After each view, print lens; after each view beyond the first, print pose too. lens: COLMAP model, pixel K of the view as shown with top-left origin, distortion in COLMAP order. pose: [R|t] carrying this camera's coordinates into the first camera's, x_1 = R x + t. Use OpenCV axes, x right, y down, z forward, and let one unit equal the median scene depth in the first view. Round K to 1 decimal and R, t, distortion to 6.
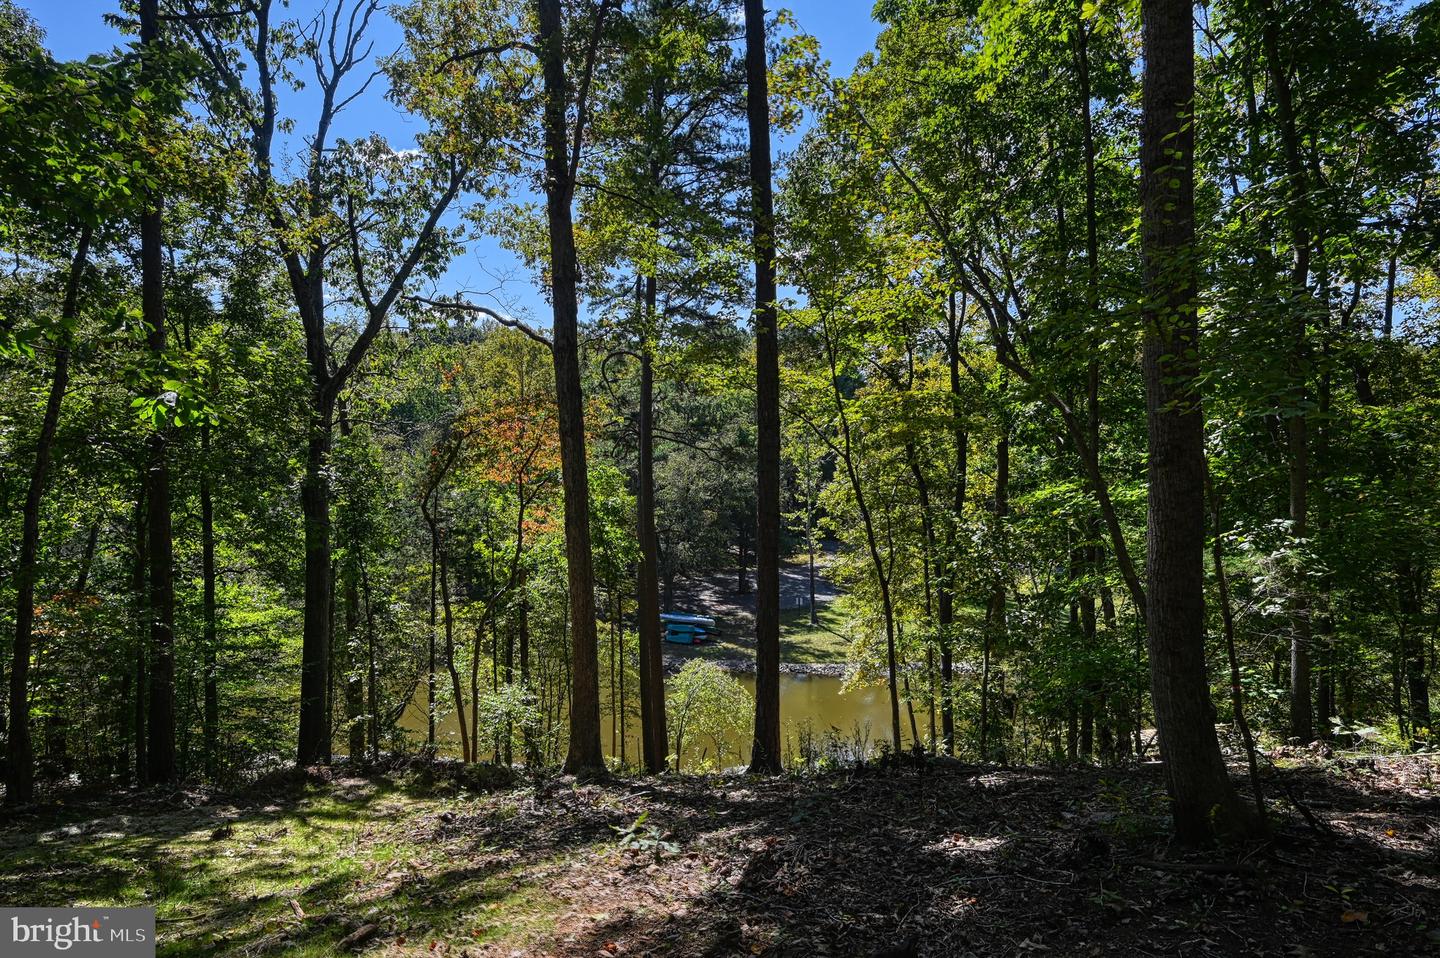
lens RADIAL K [[823.9, 0, 727.1], [0, 823.9, 473.1], [0, 0, 1]] dist [-0.008380, -0.001626]
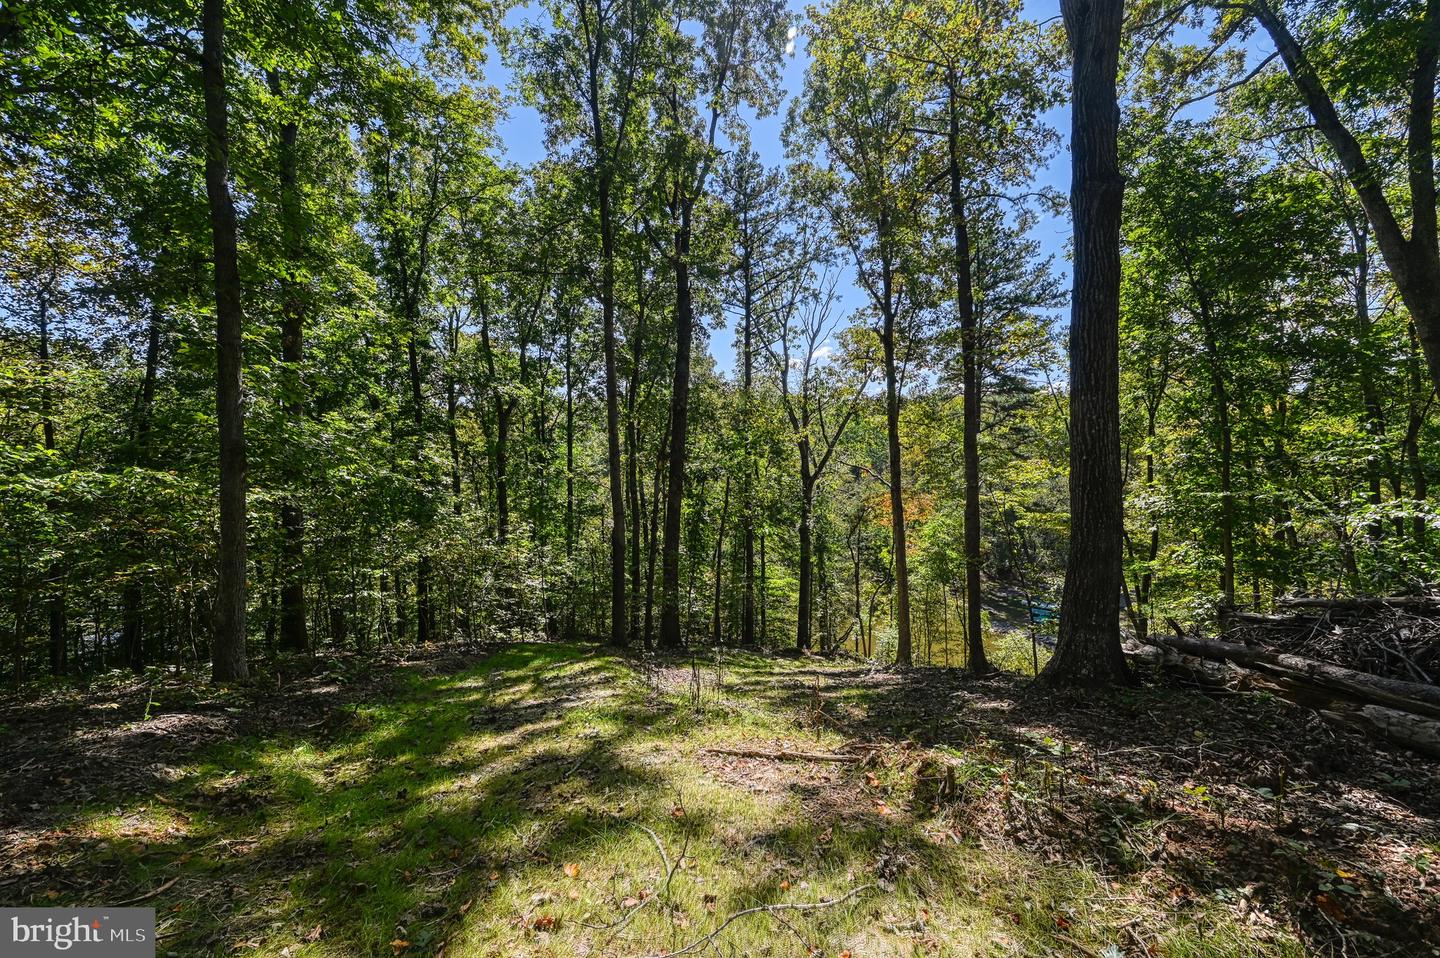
lens RADIAL K [[587.2, 0, 739.8], [0, 587.2, 471.7], [0, 0, 1]] dist [-0.007627, 0.001133]
pose [[0.838727, 0.005203, -0.544527, 0.220605], [-0.006583, 0.999978, -0.000585, -0.132722], [0.544512, 0.004075, 0.838743, -0.436630]]
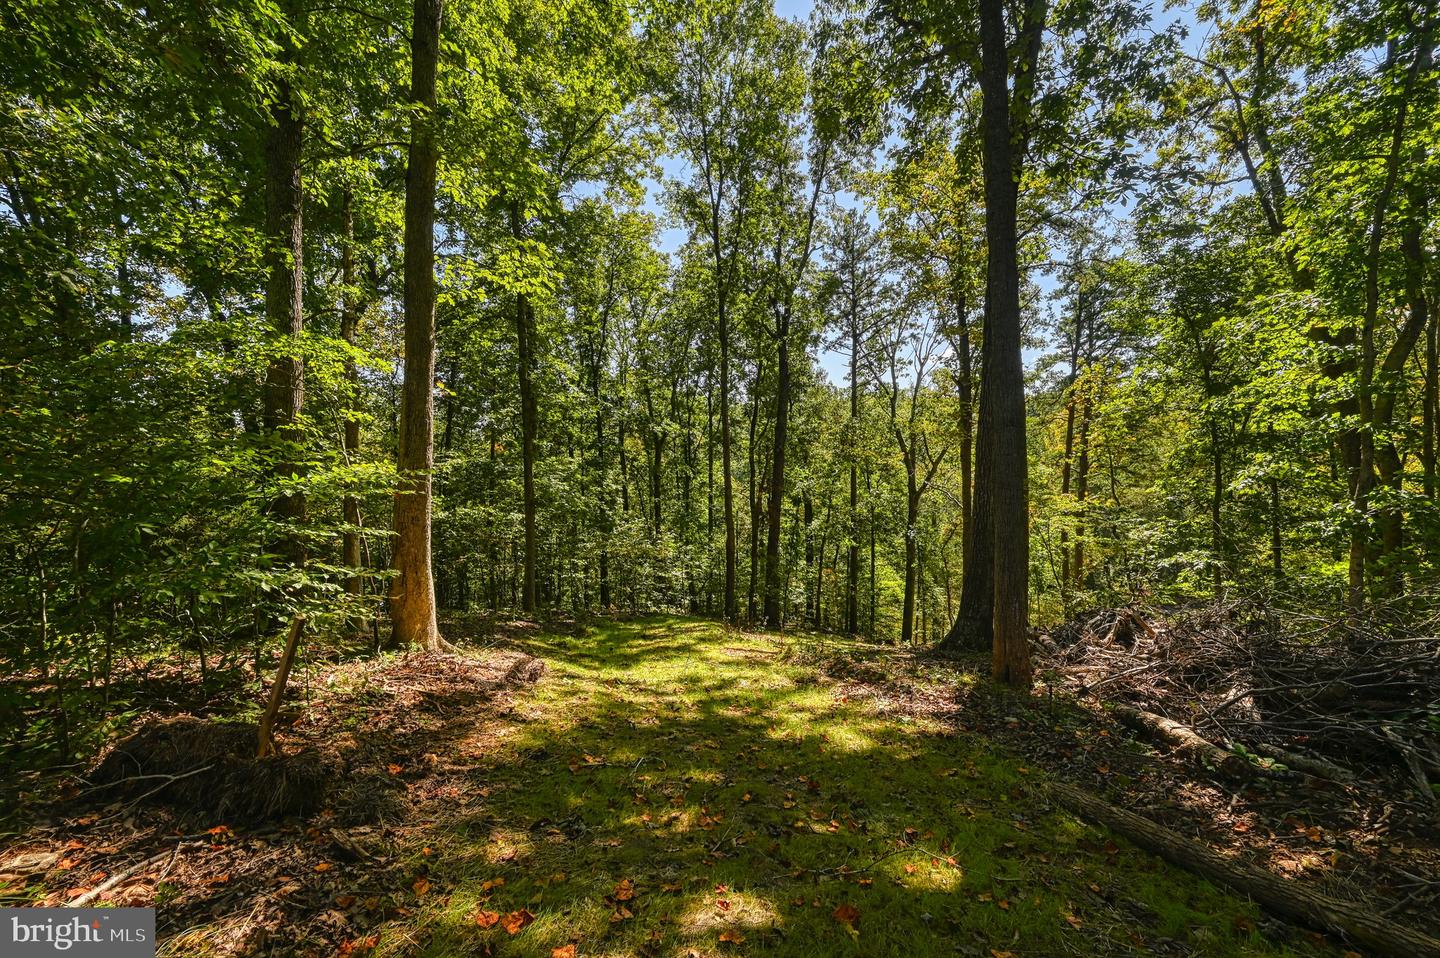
lens RADIAL K [[587.2, 0, 742.9], [0, 587.2, 485.4], [0, 0, 1]] dist [-0.007627, 0.001133]
pose [[0.678076, 0.032677, -0.734265, 0.472043], [-0.014358, 0.999409, 0.031217, -0.188747], [0.734852, -0.010625, 0.678144, -0.595653]]
